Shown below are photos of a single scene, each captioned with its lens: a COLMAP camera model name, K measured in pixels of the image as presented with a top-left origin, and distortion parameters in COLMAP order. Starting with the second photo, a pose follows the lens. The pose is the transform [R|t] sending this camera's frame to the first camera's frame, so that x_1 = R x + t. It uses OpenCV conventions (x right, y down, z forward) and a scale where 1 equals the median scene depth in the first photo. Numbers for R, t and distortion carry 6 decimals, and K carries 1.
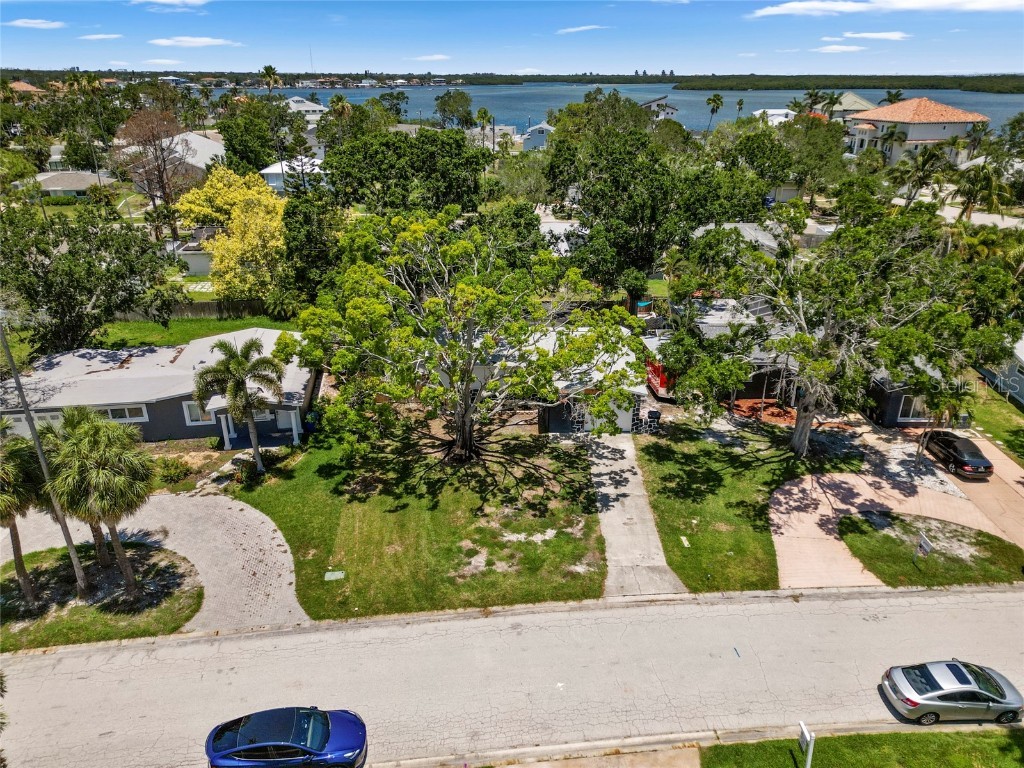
lens RADIAL K [[719.9, 0, 512.0], [0, 719.9, 384.0], [0, 0, 1]] dist [0.061698, -0.068824]
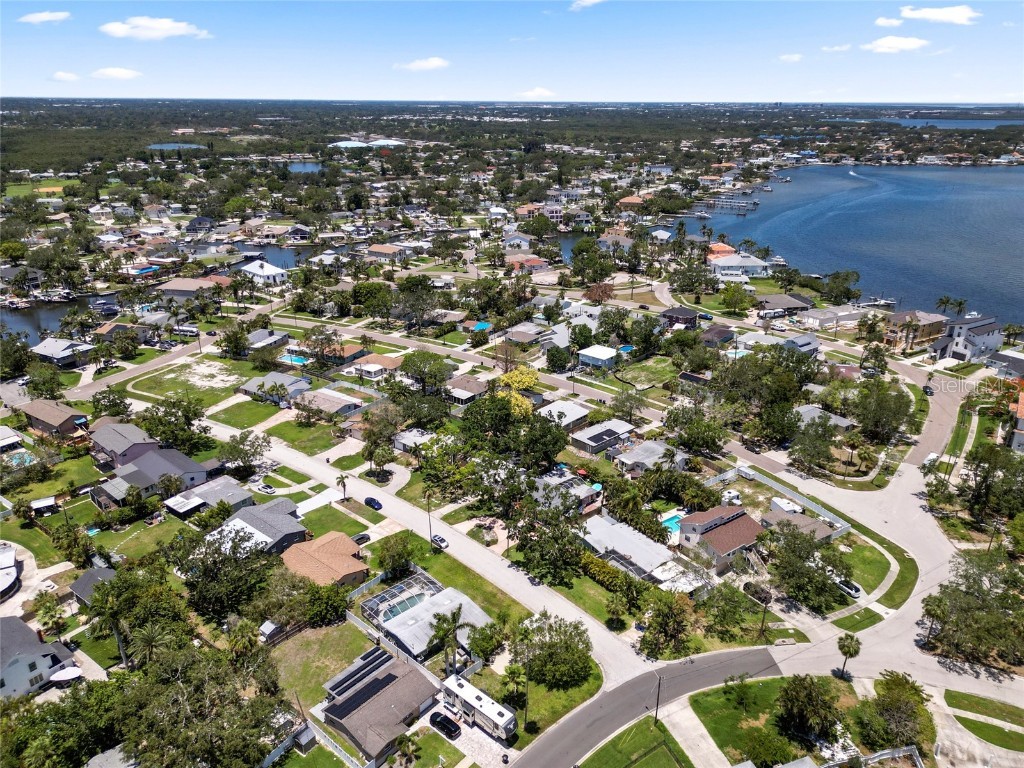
lens RADIAL K [[719.9, 0, 512.0], [0, 719.9, 384.0], [0, 0, 1]] dist [0.061698, -0.068824]
pose [[0.667452, 0.271270, -0.693484, 3.400168], [-0.293874, 0.951653, 0.089415, -1.086593], [0.684212, 0.144116, 0.714901, -2.172539]]
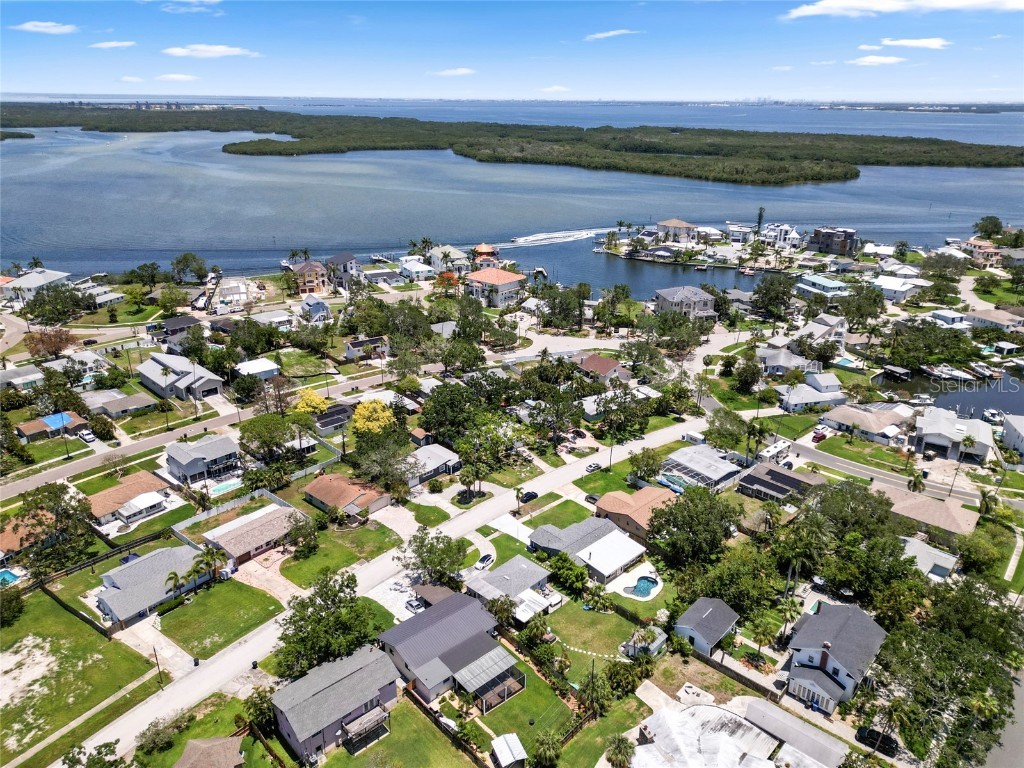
lens RADIAL K [[719.9, 0, 512.0], [0, 719.9, 384.0], [0, 0, 1]] dist [0.061698, -0.068824]
pose [[0.811327, -0.210569, 0.545352, -2.708953], [0.221933, 0.973981, 0.045897, -0.641430], [-0.540827, 0.083795, 0.836950, -3.310957]]
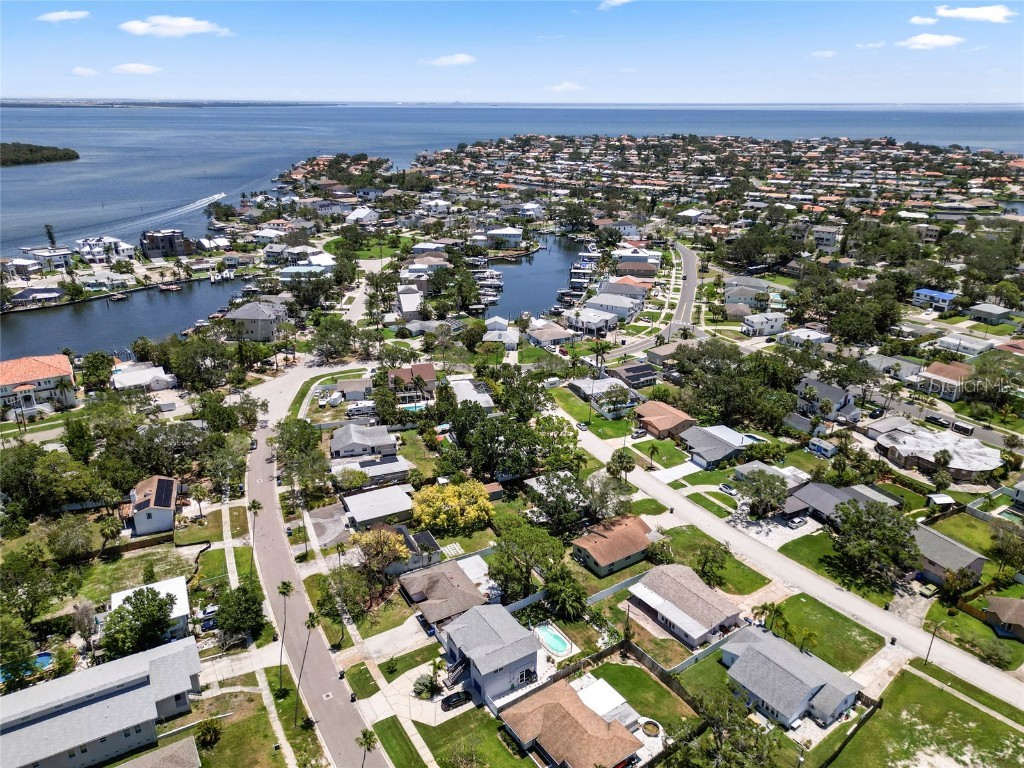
lens RADIAL K [[719.9, 0, 512.0], [0, 719.9, 384.0], [0, 0, 1]] dist [0.061698, -0.068824]
pose [[-0.336585, -0.343570, 0.876738, -4.351262], [0.377943, 0.803489, 0.459960, -2.858426], [-0.862479, 0.486173, -0.140593, 1.839675]]
